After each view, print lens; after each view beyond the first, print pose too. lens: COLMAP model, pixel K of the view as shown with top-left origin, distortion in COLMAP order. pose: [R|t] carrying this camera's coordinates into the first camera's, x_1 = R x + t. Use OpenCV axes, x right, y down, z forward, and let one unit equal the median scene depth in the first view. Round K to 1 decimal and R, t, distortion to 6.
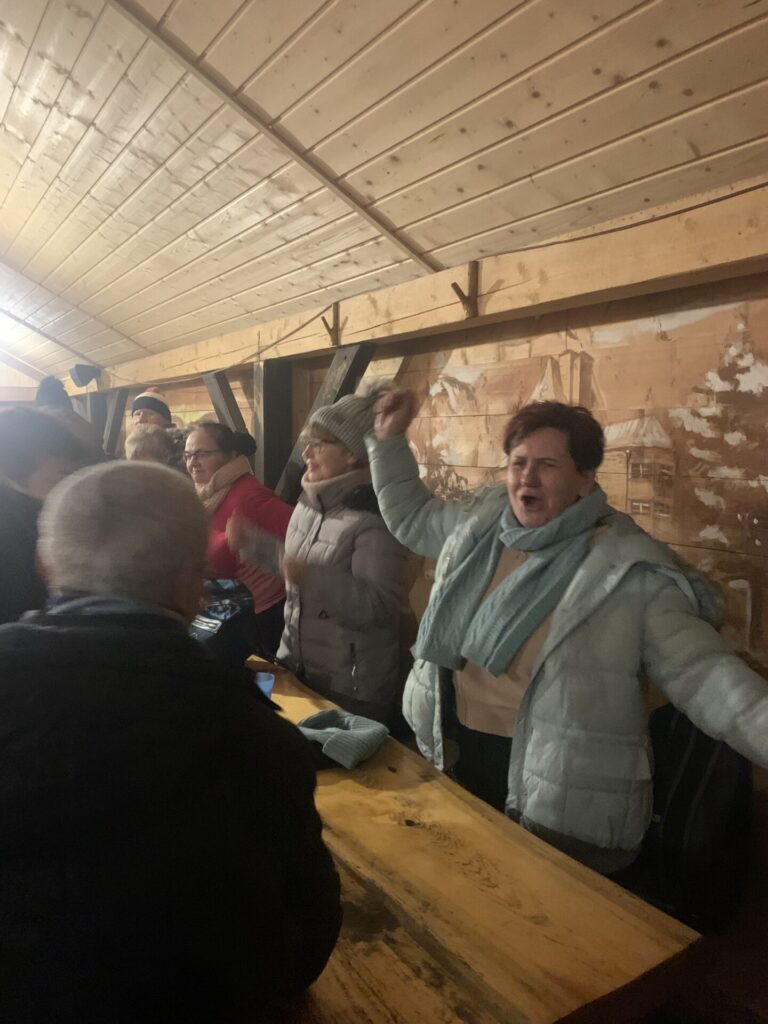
lens RADIAL K [[777.2, 0, 393.9], [0, 777.2, 526.0], [0, 0, 1]] dist [0.034324, -0.036702]
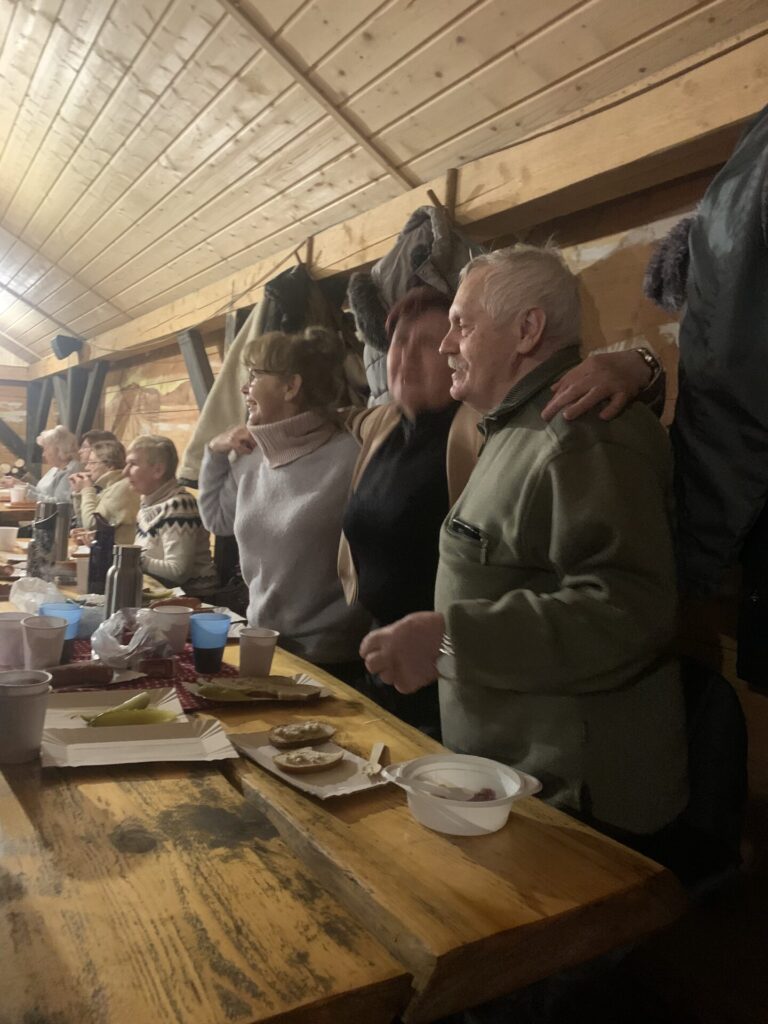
lens RADIAL K [[780.7, 0, 384.0], [0, 780.7, 512.0], [0, 0, 1]] dist [0.015195, -0.006842]
pose [[0.998441, 0.055350, -0.007175, 0.045822], [-0.055654, 0.997027, -0.053291, 0.103866], [0.004204, 0.053607, 0.998553, 0.095824]]
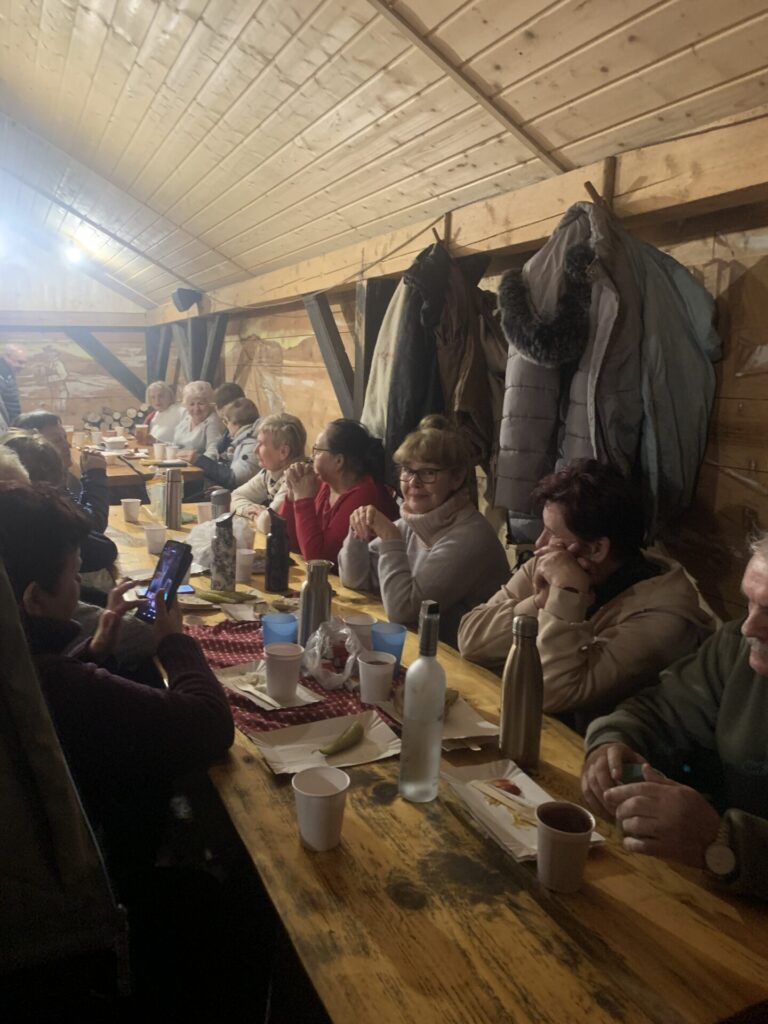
lens RADIAL K [[780.7, 0, 384.0], [0, 780.7, 512.0], [0, 0, 1]] dist [0.015195, -0.006842]
pose [[0.991658, 0.039069, -0.122834, -0.026300], [-0.031212, 0.997380, 0.065257, 0.012326], [0.125062, -0.060879, 0.990279, 0.054409]]
